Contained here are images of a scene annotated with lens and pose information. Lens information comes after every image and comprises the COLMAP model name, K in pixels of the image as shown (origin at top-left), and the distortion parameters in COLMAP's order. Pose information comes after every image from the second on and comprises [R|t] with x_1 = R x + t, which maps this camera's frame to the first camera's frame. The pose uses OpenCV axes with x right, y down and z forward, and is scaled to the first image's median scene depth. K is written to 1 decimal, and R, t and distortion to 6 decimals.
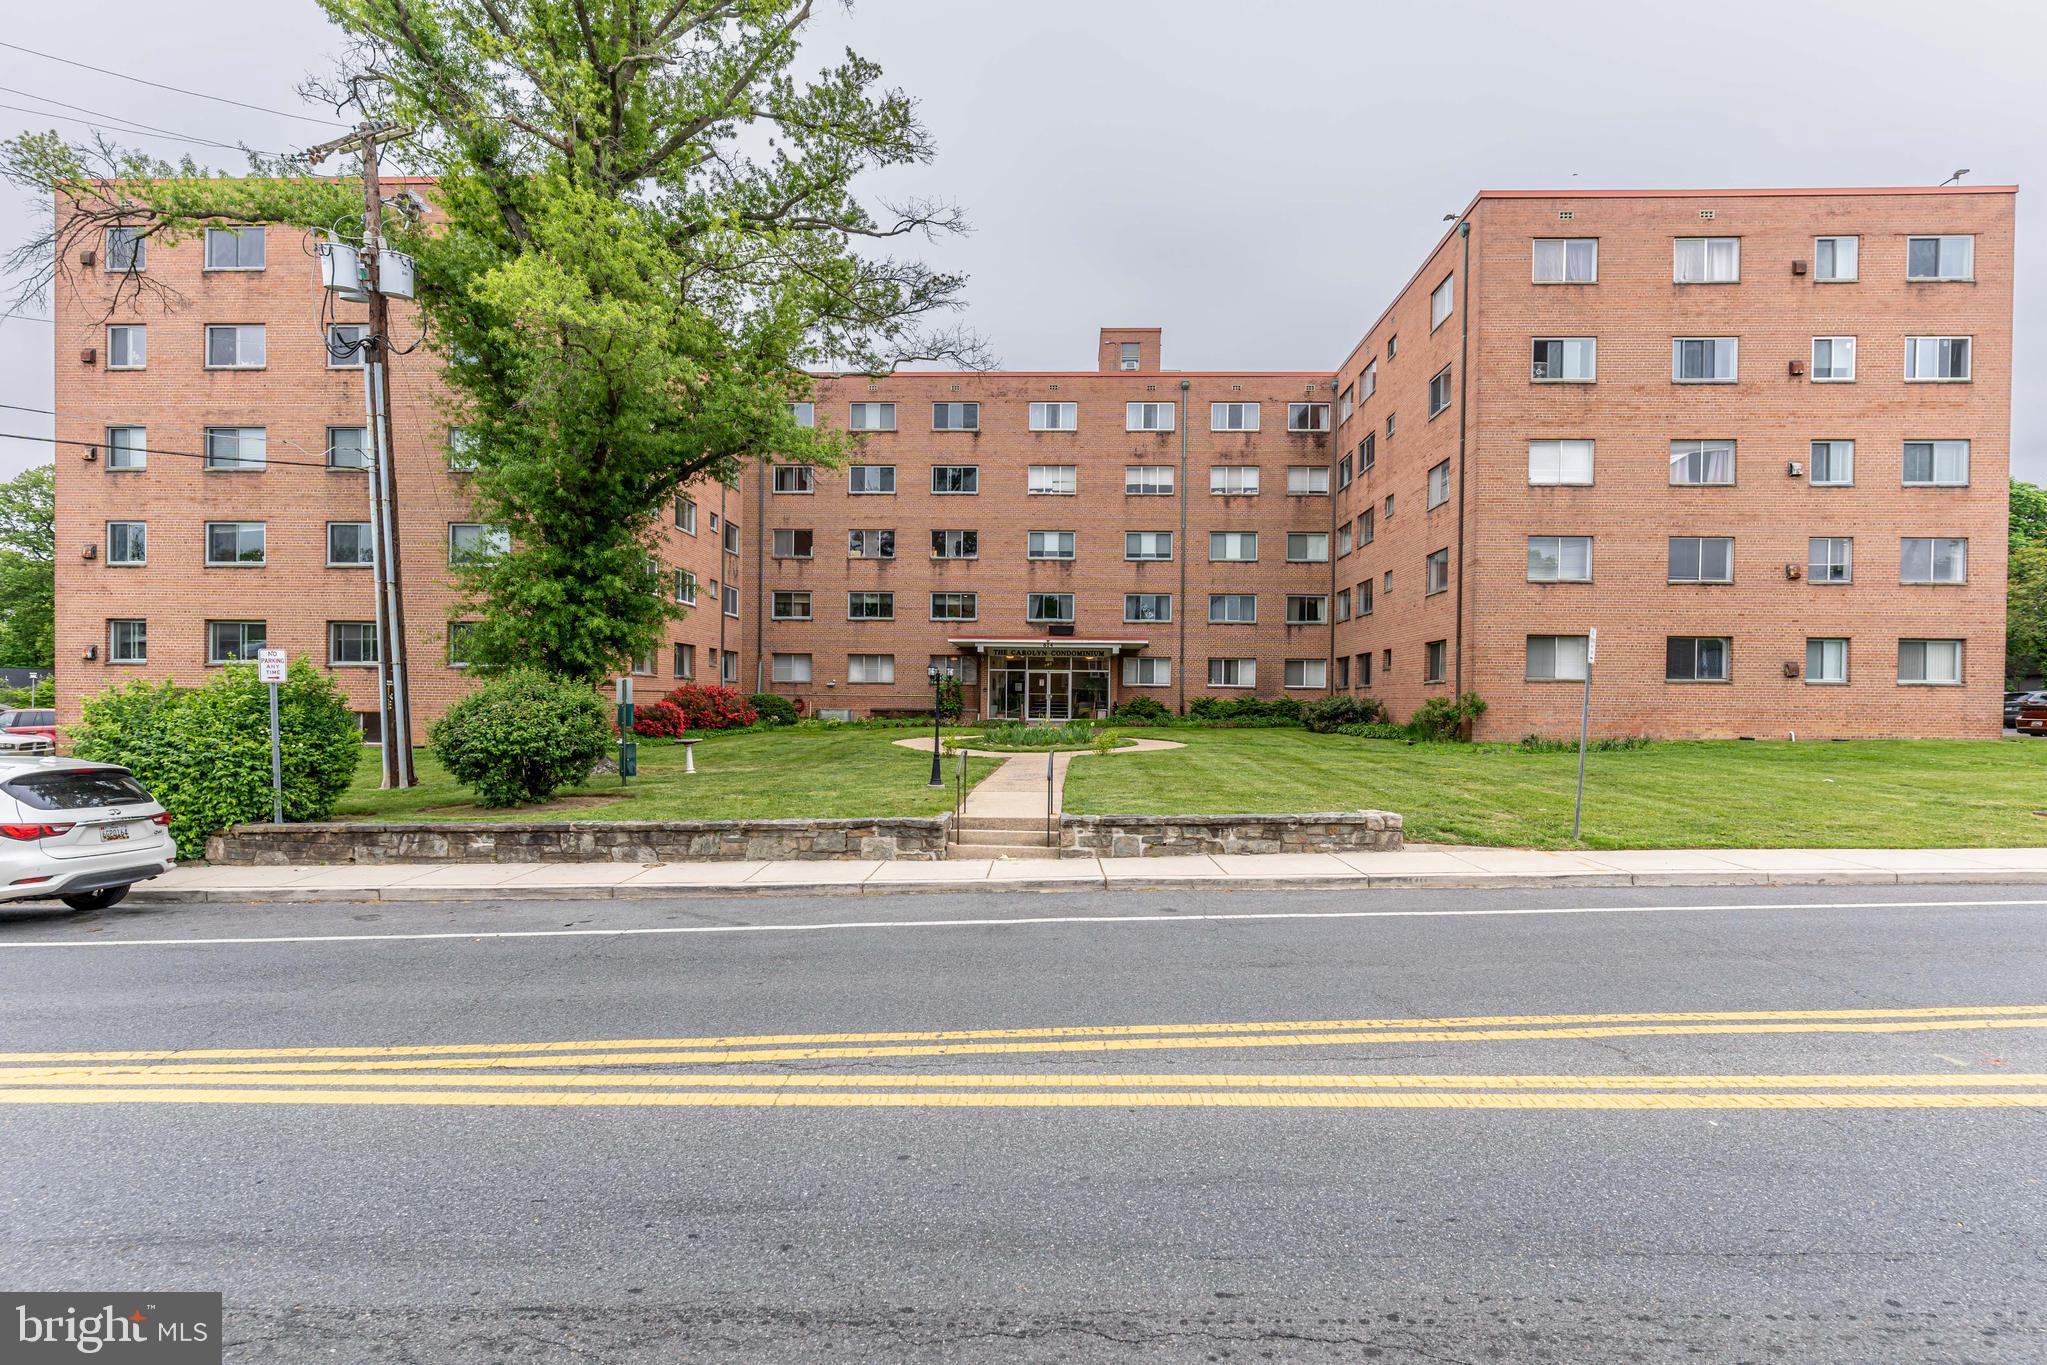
lens RADIAL K [[968.5, 0, 1085.1], [0, 968.5, 704.1], [0, 0, 1]] dist [0.000342, 0.000433]
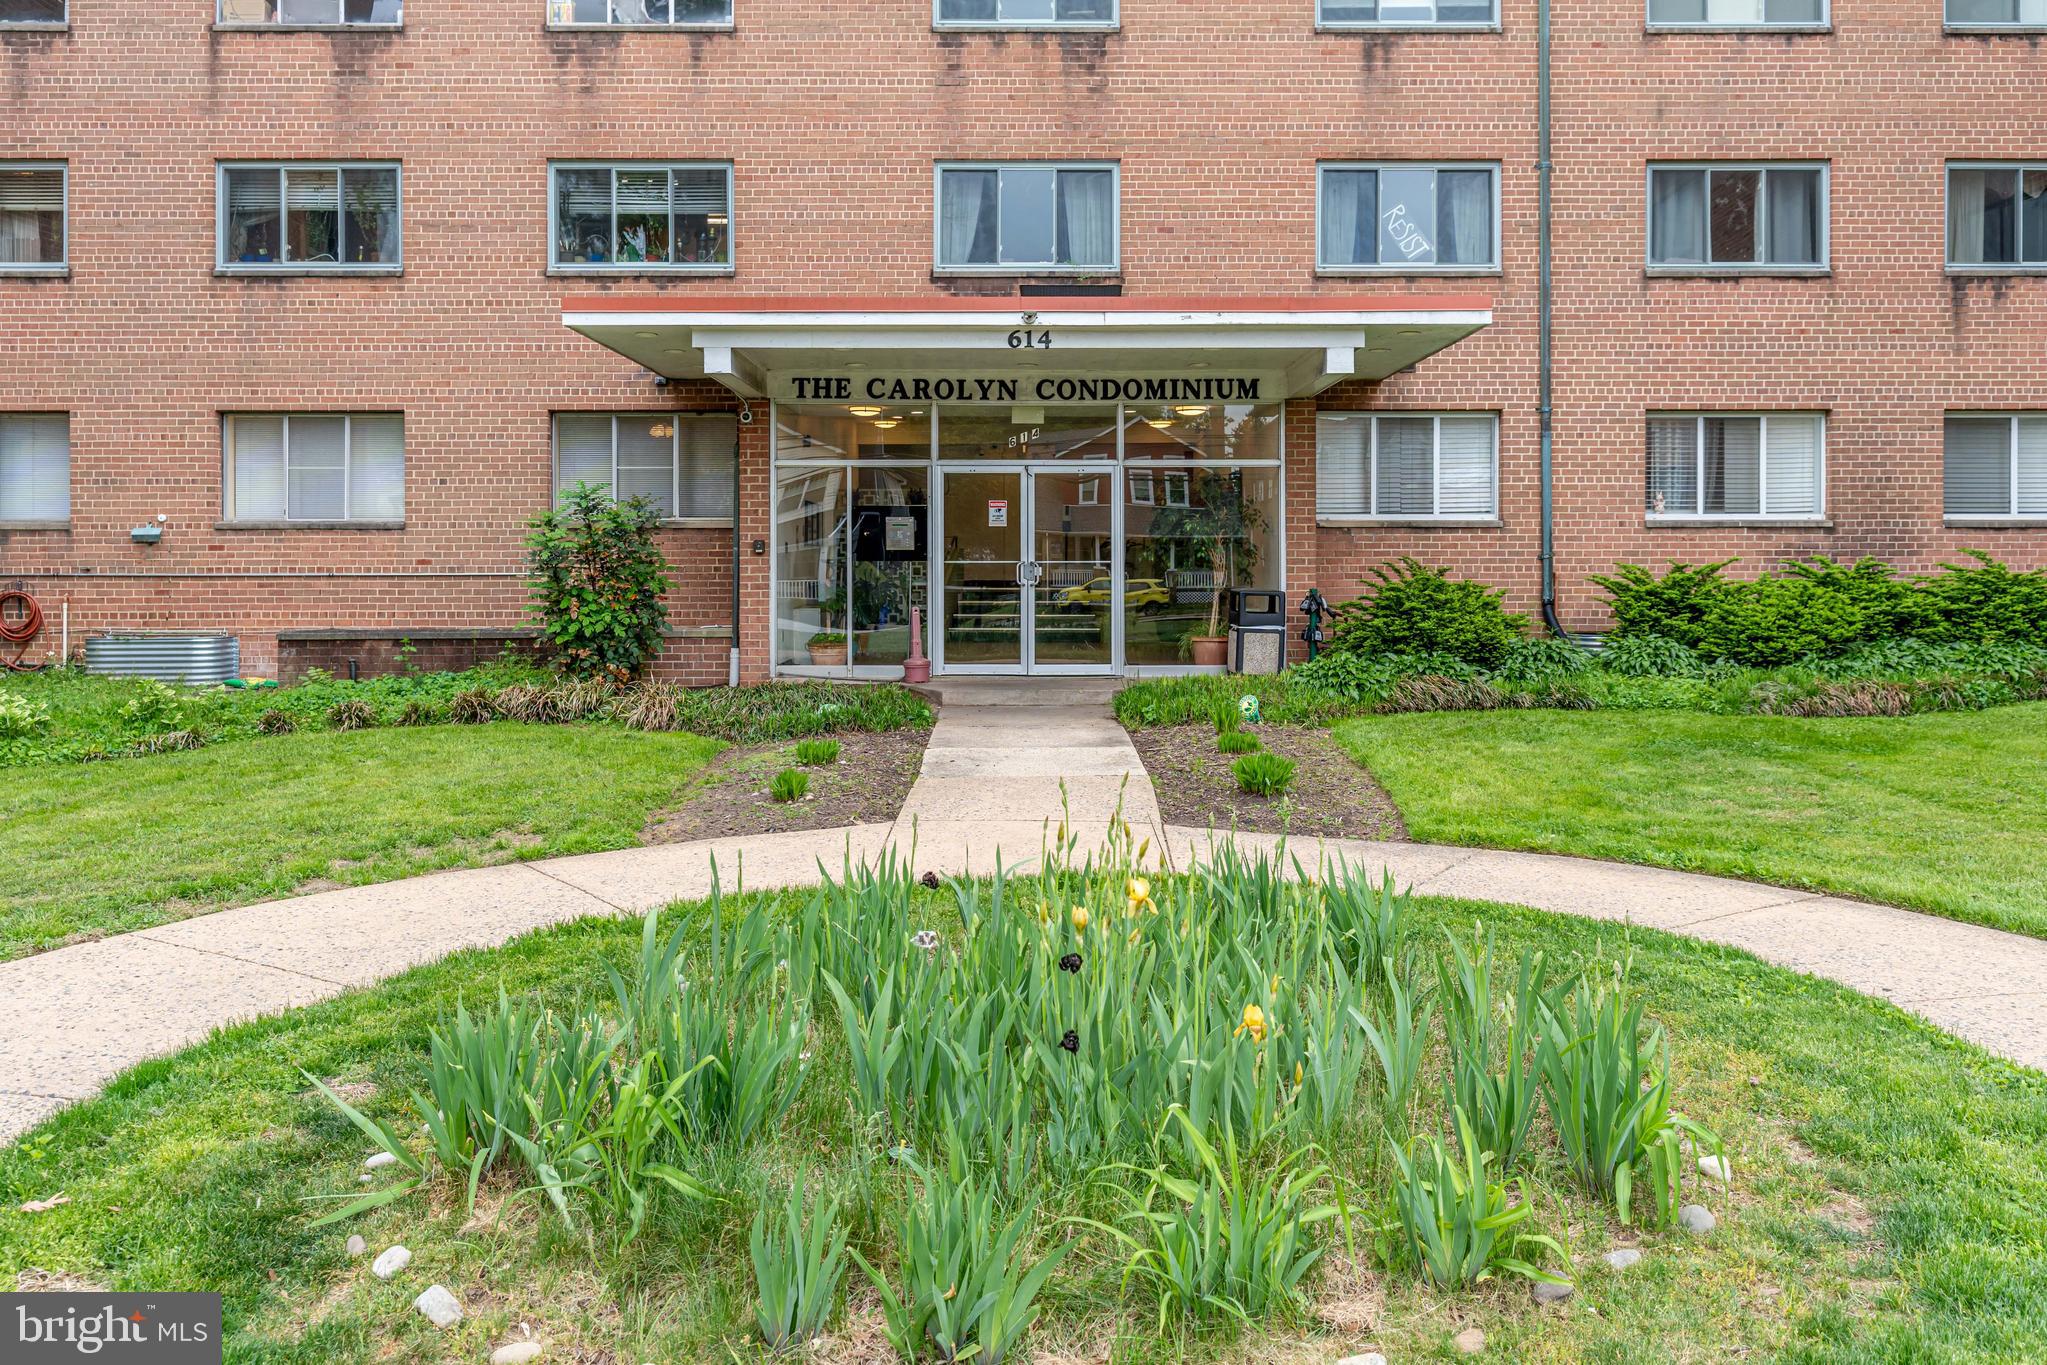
lens RADIAL K [[1601.8, 0, 1065.4], [0, 1601.8, 555.8], [0, 0, 1]] dist [0.009498, -0.004857]
pose [[0.999818, -0.013461, 0.013545, -0.033463], [0.013510, 0.999902, -0.003548, -0.010321], [-0.013496, 0.003731, 0.999902, 0.604649]]
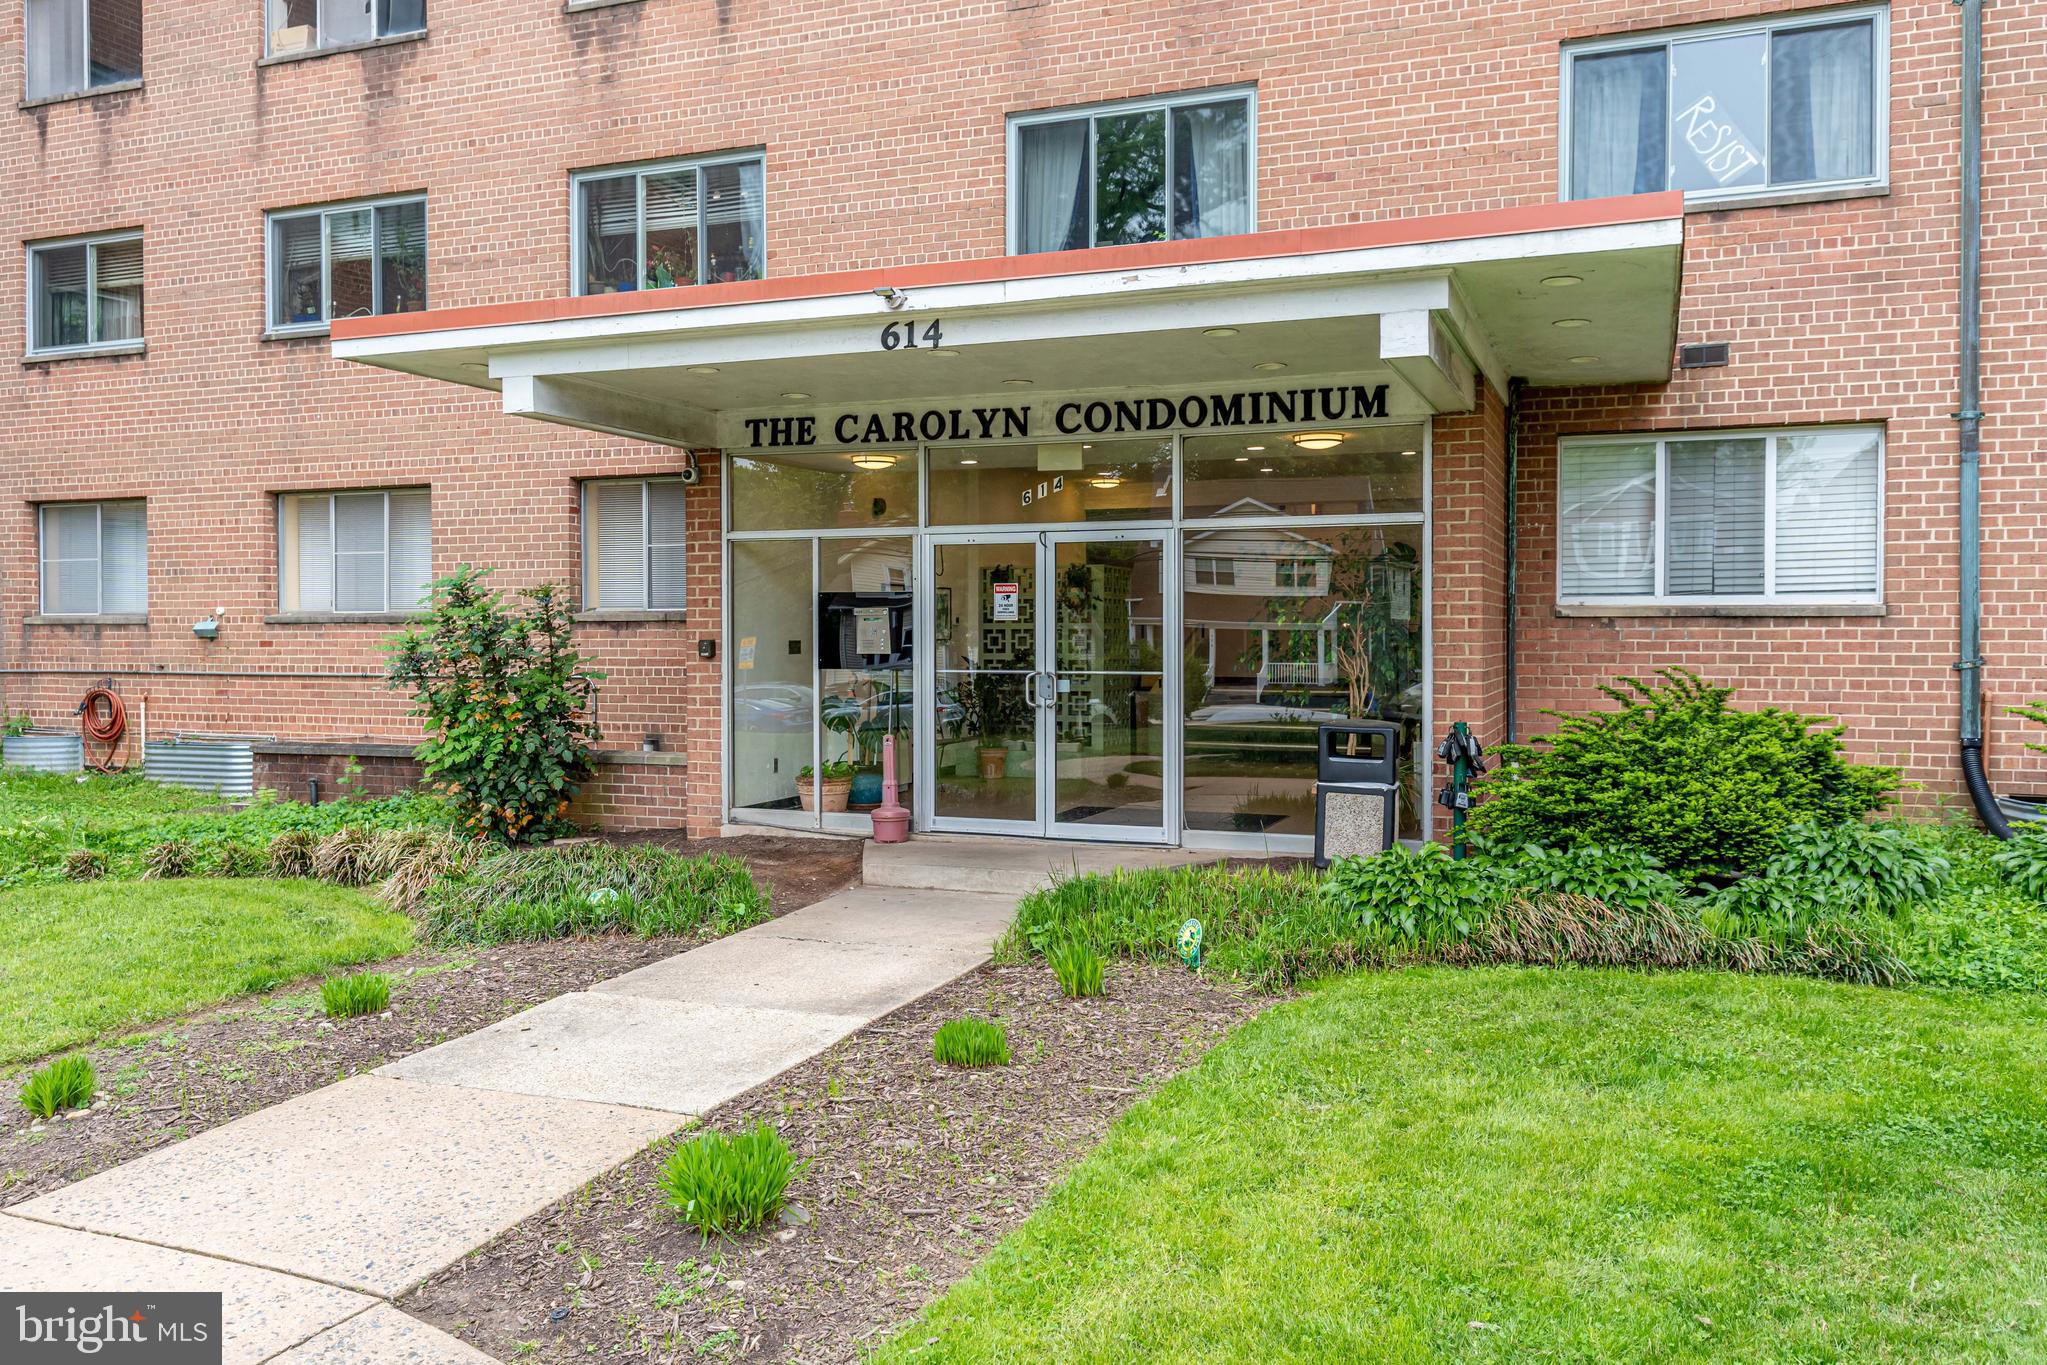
lens RADIAL K [[1601.8, 0, 1032.1], [0, 1601.8, 650.6], [0, 0, 1]] dist [0.009498, -0.004857]
pose [[0.929600, -0.008460, -0.368472, 0.059065], [0.011356, 0.999919, 0.005691, -0.015519], [0.368394, -0.009474, 0.929621, 0.745855]]
